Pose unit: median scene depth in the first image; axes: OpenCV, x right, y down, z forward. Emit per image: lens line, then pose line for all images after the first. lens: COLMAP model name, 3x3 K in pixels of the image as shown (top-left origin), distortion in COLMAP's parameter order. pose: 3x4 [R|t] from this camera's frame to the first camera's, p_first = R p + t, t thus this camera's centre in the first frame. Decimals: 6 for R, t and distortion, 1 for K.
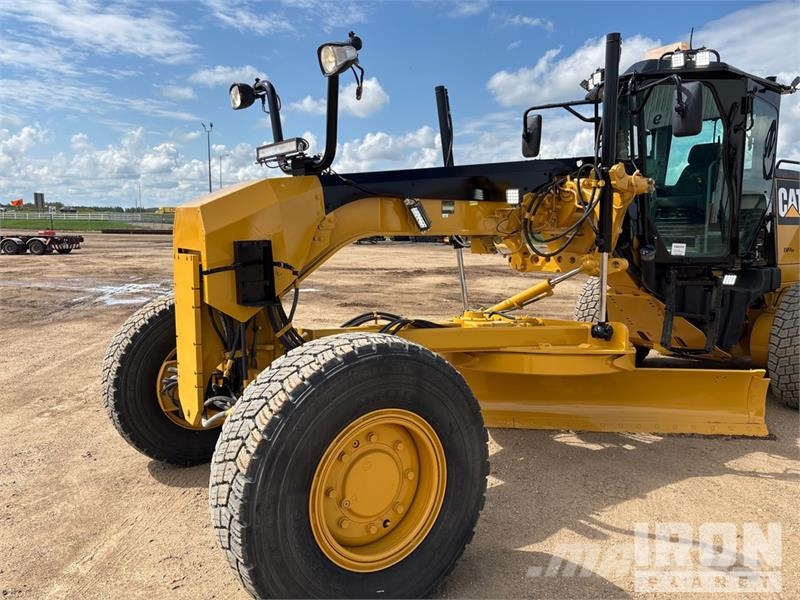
lens RADIAL K [[602.1, 0, 400.0], [0, 602.1, 300.0], [0, 0, 1]] dist [0.012051, -0.000895]
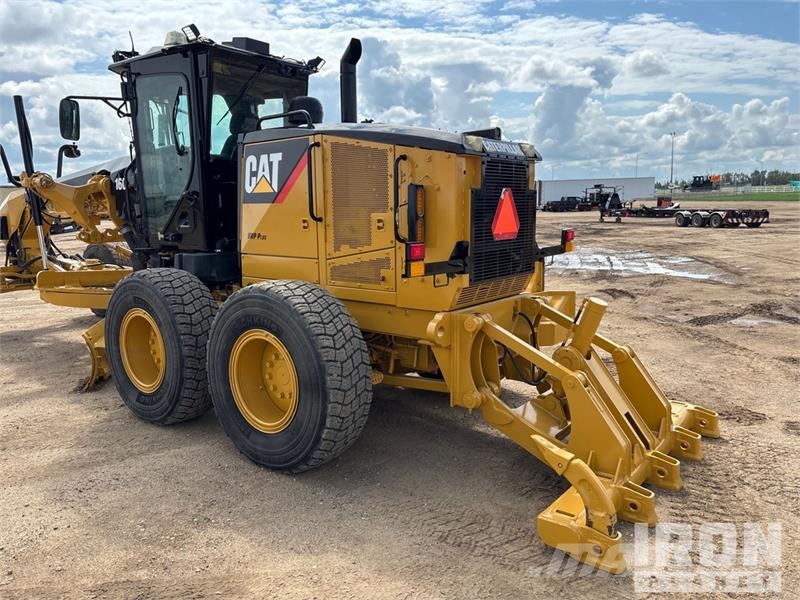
lens RADIAL K [[596.9, 0, 400.0], [0, 596.9, 300.0], [0, 0, 1]] dist [0.018476, -0.006024]
pose [[0.289803, 0.142397, -0.946434, 0.234697], [-0.098896, 0.988032, 0.118373, -0.018230], [0.951963, 0.059294, 0.300417, 0.156665]]
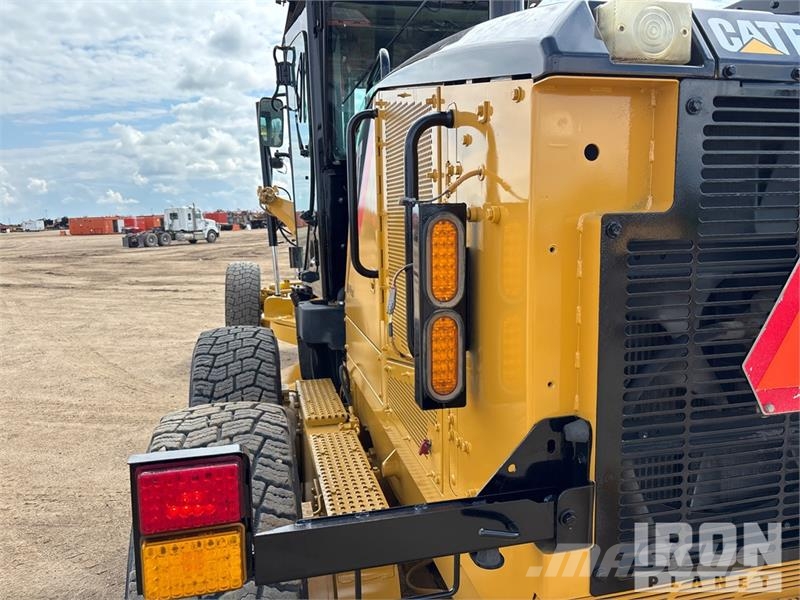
lens RADIAL K [[596.9, 0, 400.0], [0, 596.9, 300.0], [0, 0, 1]] dist [0.018476, -0.006024]
pose [[-0.371703, 0.135228, -0.918450, 0.170305], [-0.087082, 0.979893, 0.179518, -0.025831], [0.924258, 0.146708, -0.352453, 0.196027]]
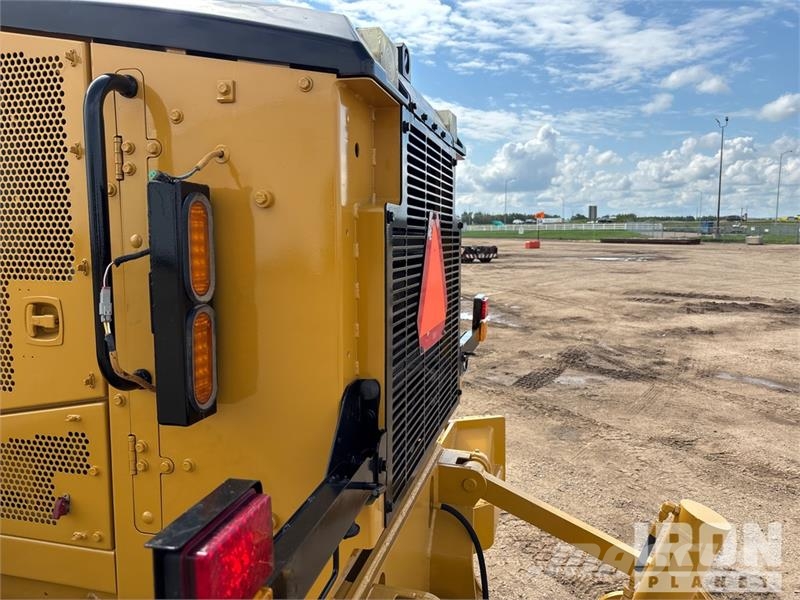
lens RADIAL K [[596.9, 0, 400.0], [0, 596.9, 300.0], [0, 0, 1]] dist [0.018476, -0.006024]
pose [[0.659037, 0.074051, -0.748456, 0.167472], [-0.084861, 0.996108, 0.023830, -0.021851], [0.747307, 0.047810, 0.662756, 0.177207]]
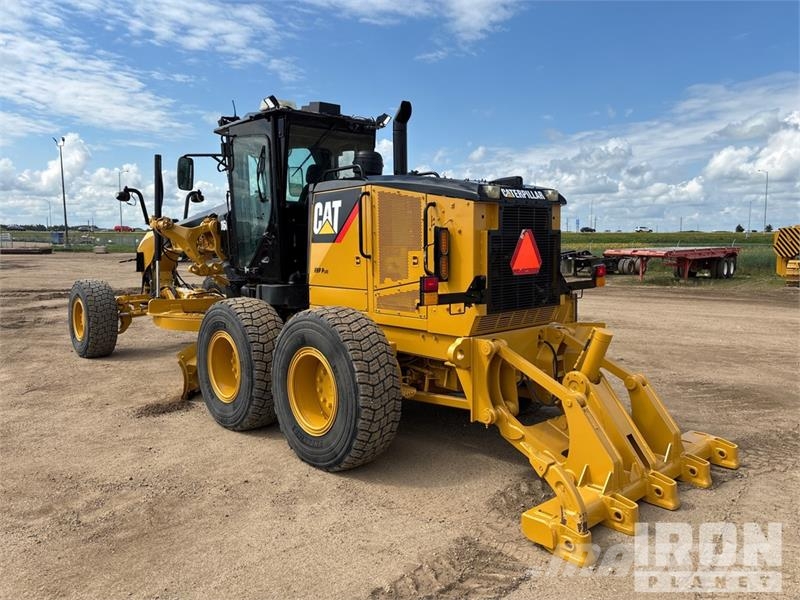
lens RADIAL K [[596.9, 0, 400.0], [0, 596.9, 300.0], [0, 0, 1]] dist [0.018476, -0.006024]
pose [[0.116563, 0.090827, -0.989022, 0.253454], [-0.100367, 0.991789, 0.079252, -0.020014], [0.988099, 0.090027, 0.124722, 0.166422]]
